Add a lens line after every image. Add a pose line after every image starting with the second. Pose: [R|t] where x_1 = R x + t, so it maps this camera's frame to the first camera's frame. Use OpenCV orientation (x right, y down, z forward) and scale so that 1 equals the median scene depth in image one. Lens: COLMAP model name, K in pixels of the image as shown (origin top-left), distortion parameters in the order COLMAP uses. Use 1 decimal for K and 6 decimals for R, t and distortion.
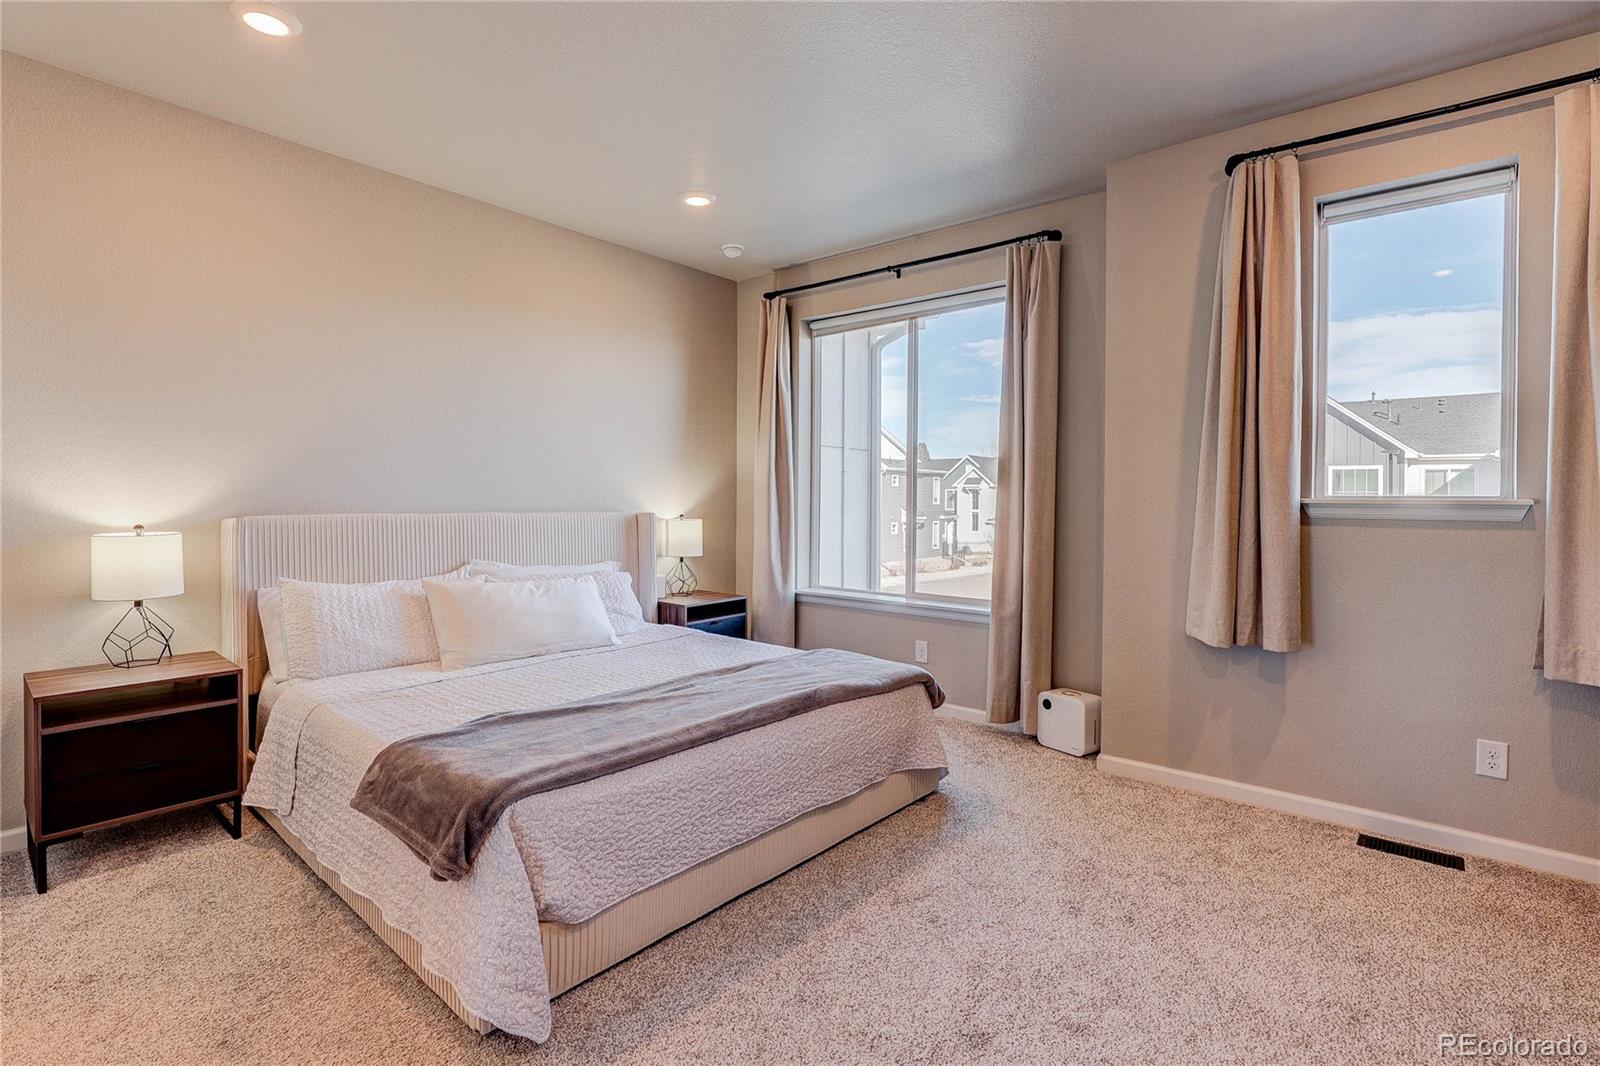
lens RADIAL K [[766.4, 0, 802.5], [0, 766.4, 514.3], [0, 0, 1]] dist [-0.025636, -0.000278]
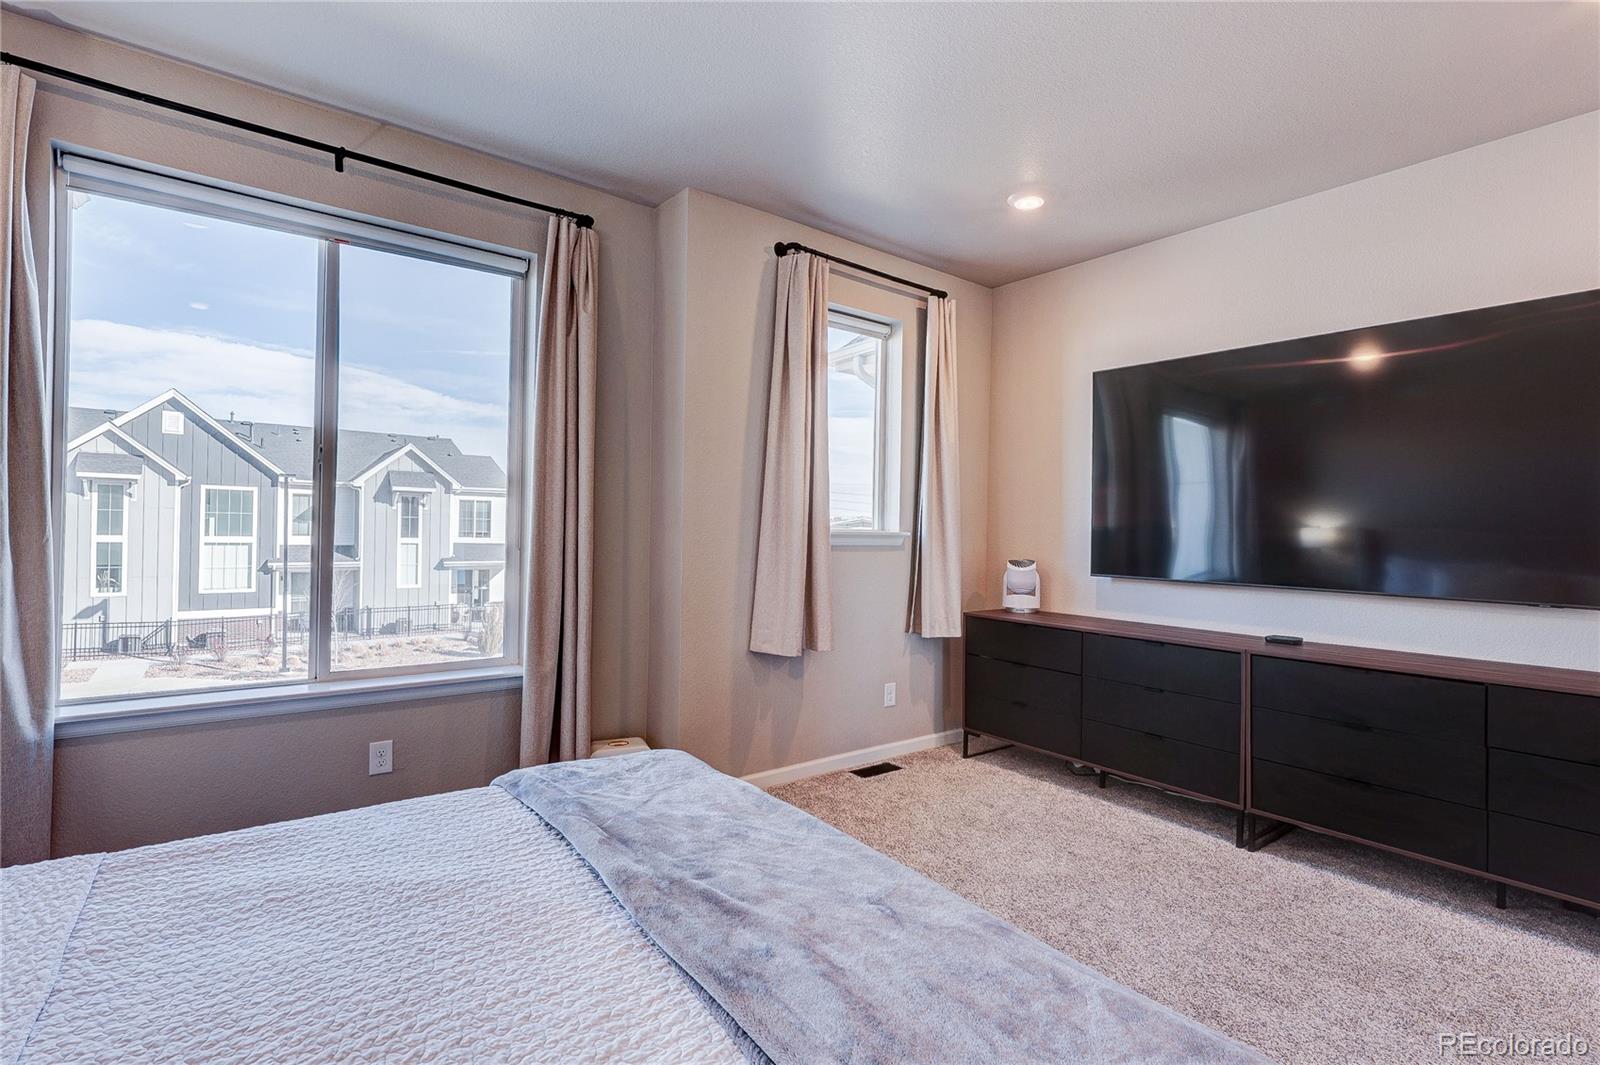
lens RADIAL K [[749.8, 0, 808.4], [0, 749.8, 534.6], [0, 0, 1]] dist [-0.004901, -0.000498]
pose [[0.197728, -0.005117, 0.980244, -0.450538], [0.005311, 0.999977, 0.004149, -0.013972], [-0.980243, 0.004386, 0.197750, 0.570403]]
